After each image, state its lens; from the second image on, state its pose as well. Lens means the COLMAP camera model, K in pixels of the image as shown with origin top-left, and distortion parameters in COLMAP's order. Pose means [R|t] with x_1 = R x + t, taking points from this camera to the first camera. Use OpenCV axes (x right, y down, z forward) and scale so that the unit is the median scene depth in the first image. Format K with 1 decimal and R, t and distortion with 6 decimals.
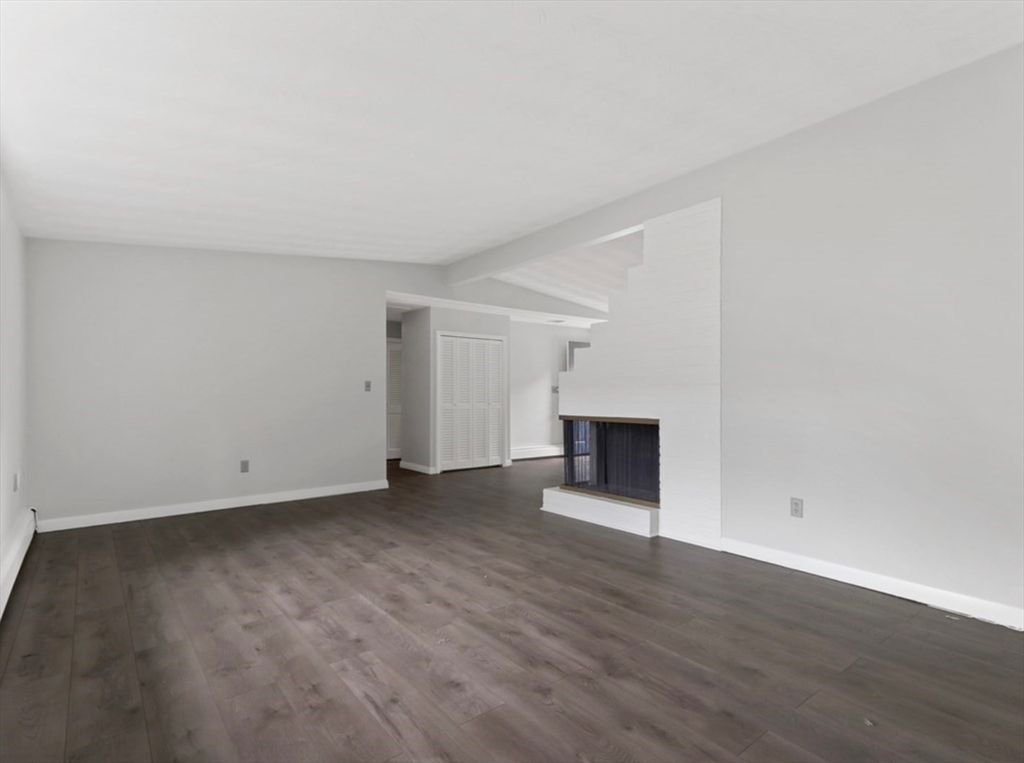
lens RADIAL K [[520.6, 0, 510.5], [0, 520.6, 387.6], [0, 0, 1]] dist [0.012200, 0.000366]
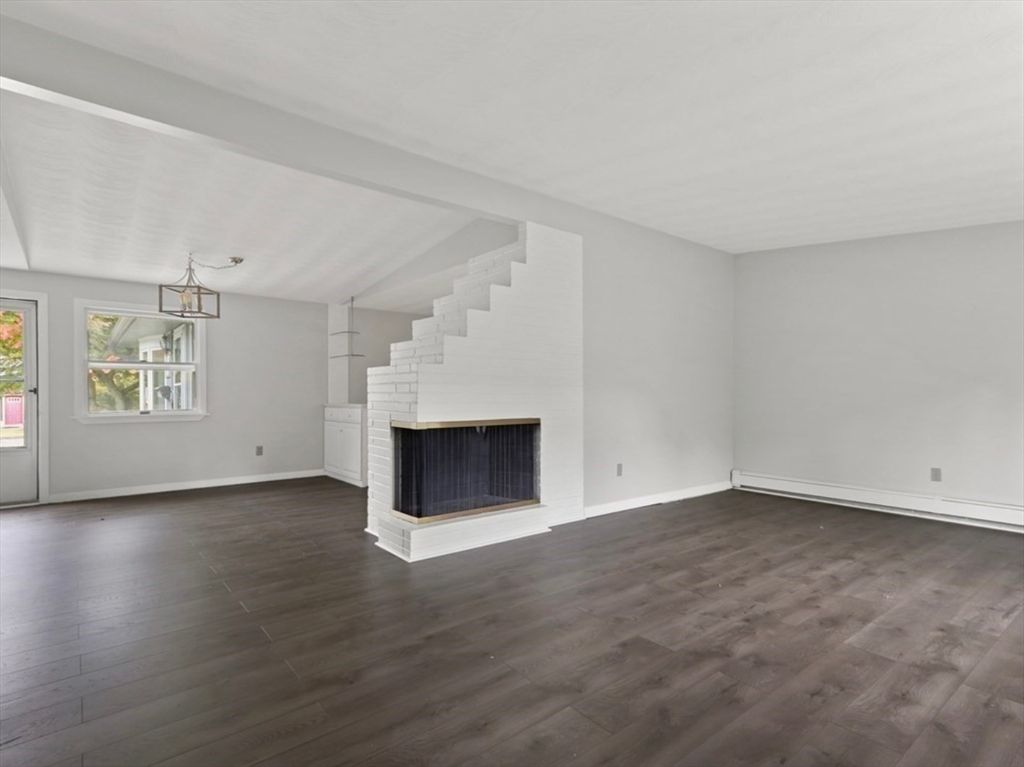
lens RADIAL K [[520.6, 0, 510.4], [0, 520.6, 387.0], [0, 0, 1]] dist [0.012200, 0.000366]
pose [[0.024271, 0.011758, 0.999636, -1.139935], [-0.006344, 0.999913, -0.011608, 0.015670], [-0.999685, -0.006060, 0.024344, 1.533084]]
